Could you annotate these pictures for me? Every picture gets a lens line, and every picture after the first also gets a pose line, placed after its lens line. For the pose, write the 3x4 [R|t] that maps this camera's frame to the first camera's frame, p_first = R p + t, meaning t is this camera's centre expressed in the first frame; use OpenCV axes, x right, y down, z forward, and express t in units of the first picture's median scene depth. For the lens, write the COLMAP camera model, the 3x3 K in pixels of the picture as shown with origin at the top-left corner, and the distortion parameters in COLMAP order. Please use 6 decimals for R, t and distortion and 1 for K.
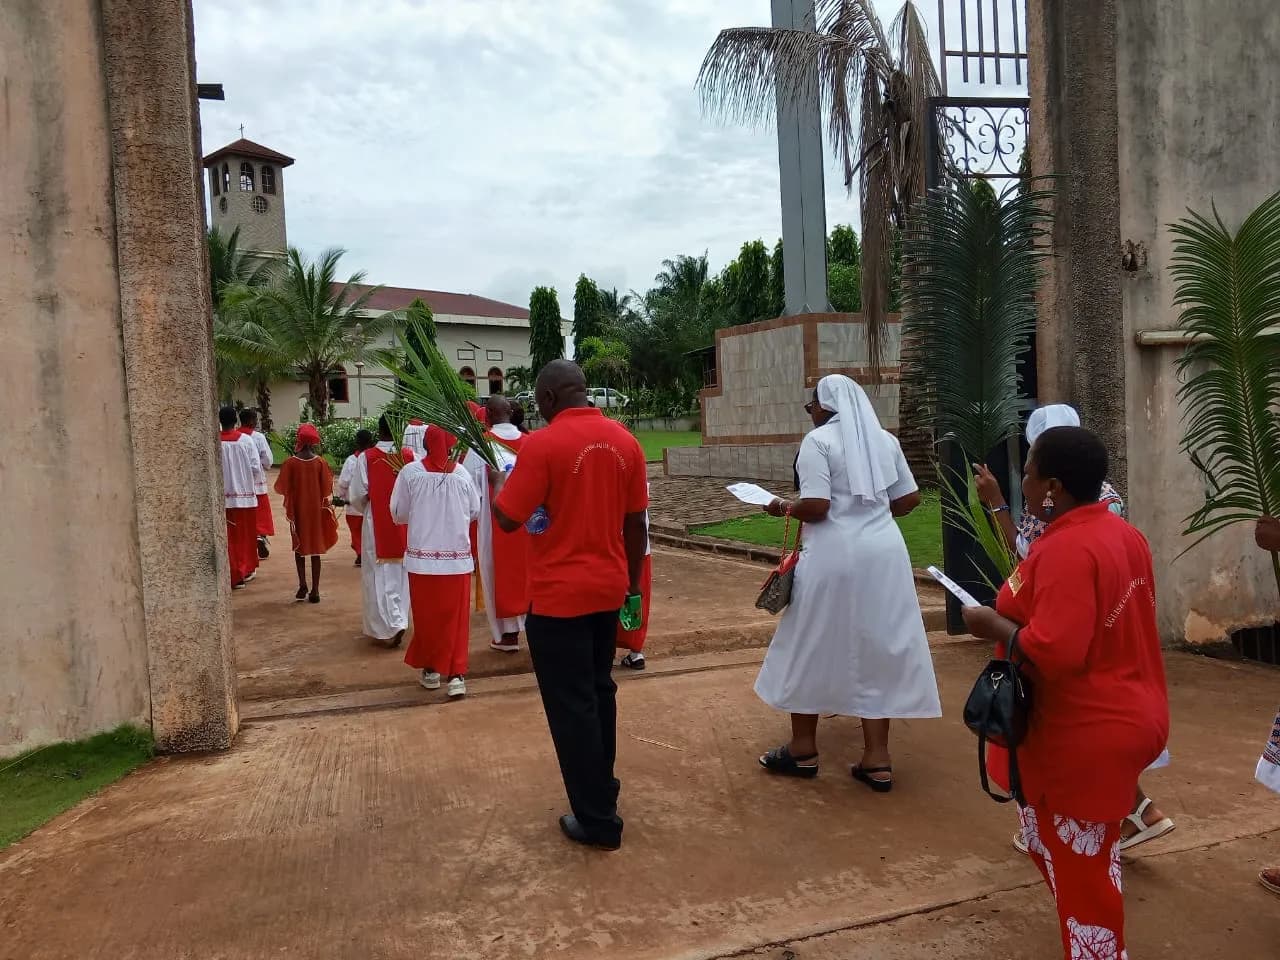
lens RADIAL K [[1087.0, 0, 640.0], [0, 1087.0, 480.0], [0, 0, 1]] dist [-0.000526, 0.005905]
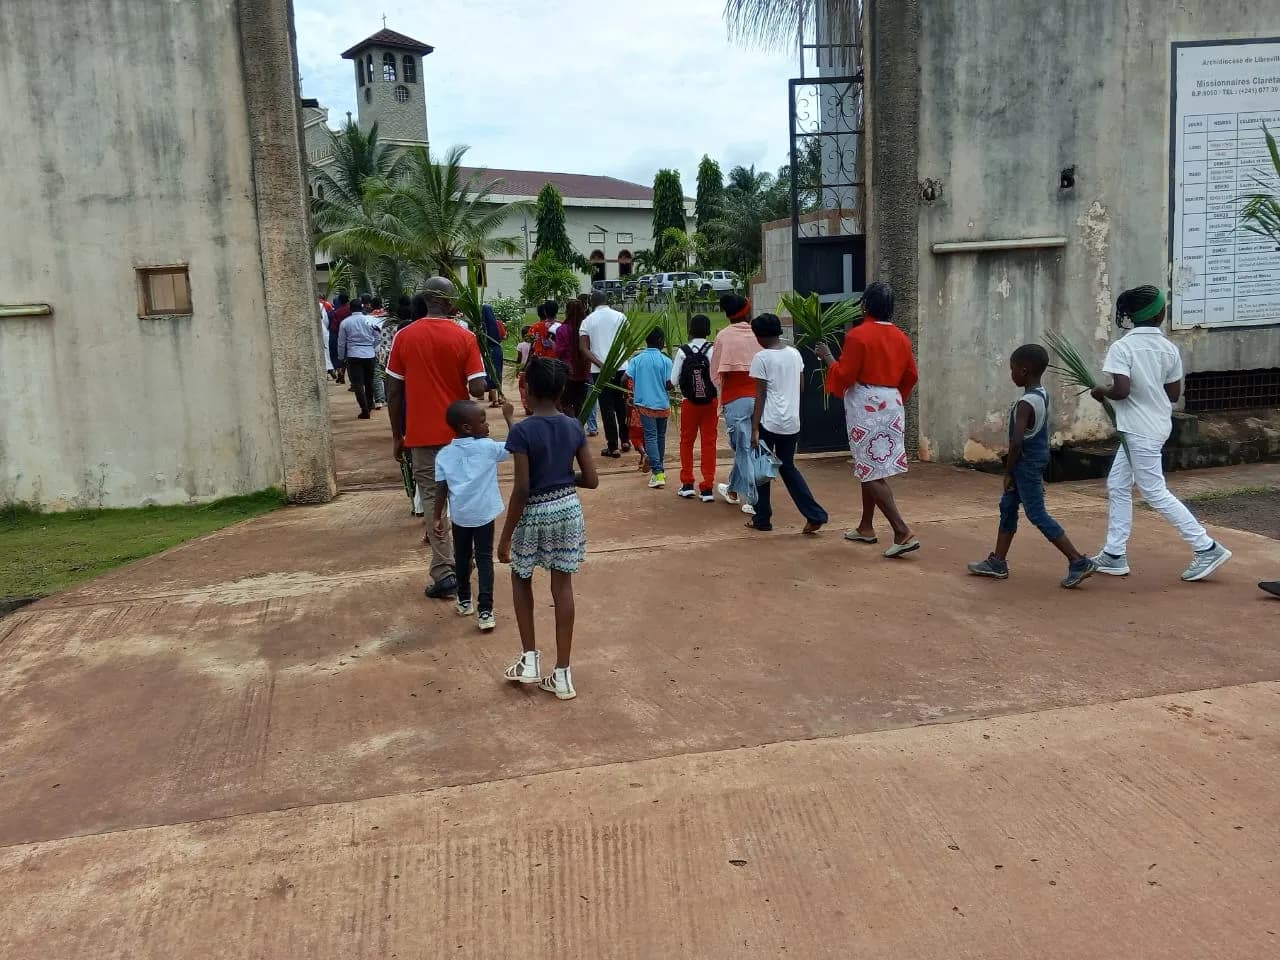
lens RADIAL K [[1054.7, 0, 619.6], [0, 1054.7, 466.1], [0, 0, 1]] dist [0.007732, 0.017156]
pose [[0.990359, 0.017271, -0.137443, 0.244823], [-0.003514, 0.995010, 0.099711, 0.018018], [0.138480, -0.098267, 0.985478, -0.459593]]
